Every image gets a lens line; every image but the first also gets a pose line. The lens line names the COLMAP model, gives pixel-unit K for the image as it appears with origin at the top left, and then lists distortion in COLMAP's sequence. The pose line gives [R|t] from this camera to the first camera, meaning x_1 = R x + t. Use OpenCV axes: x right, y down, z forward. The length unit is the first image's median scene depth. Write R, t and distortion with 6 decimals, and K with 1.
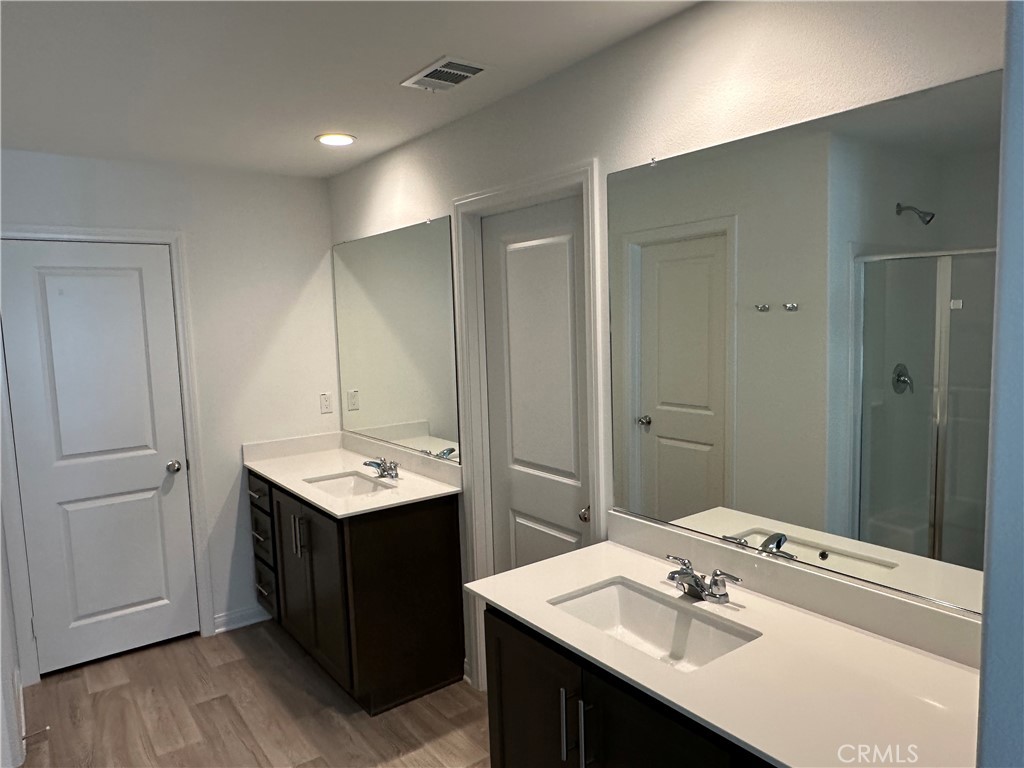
lens RADIAL K [[676.0, 0, 507.7], [0, 676.0, 378.7], [0, 0, 1]] dist [-0.000855, -0.023809]
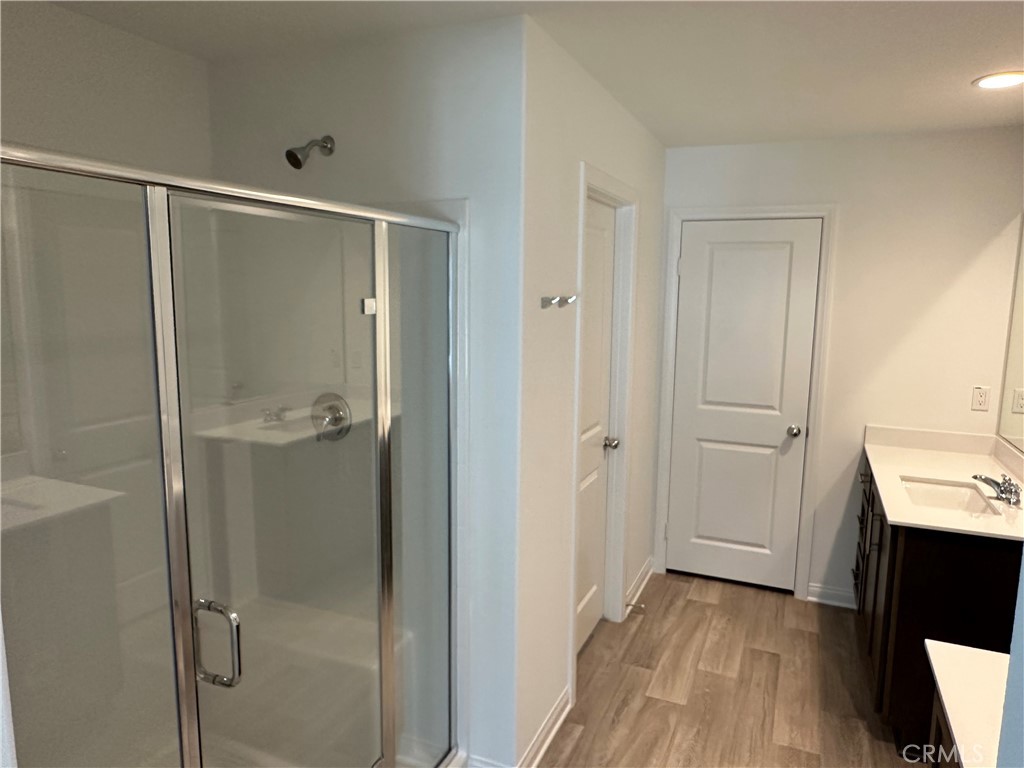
lens RADIAL K [[676.0, 0, 507.7], [0, 676.0, 378.7], [0, 0, 1]] dist [-0.000855, -0.023809]
pose [[0.479207, 0.151366, -0.864551, 0.204426], [-0.109113, 0.987650, 0.112438, -0.021921], [0.870893, 0.040452, 0.489805, 0.099106]]
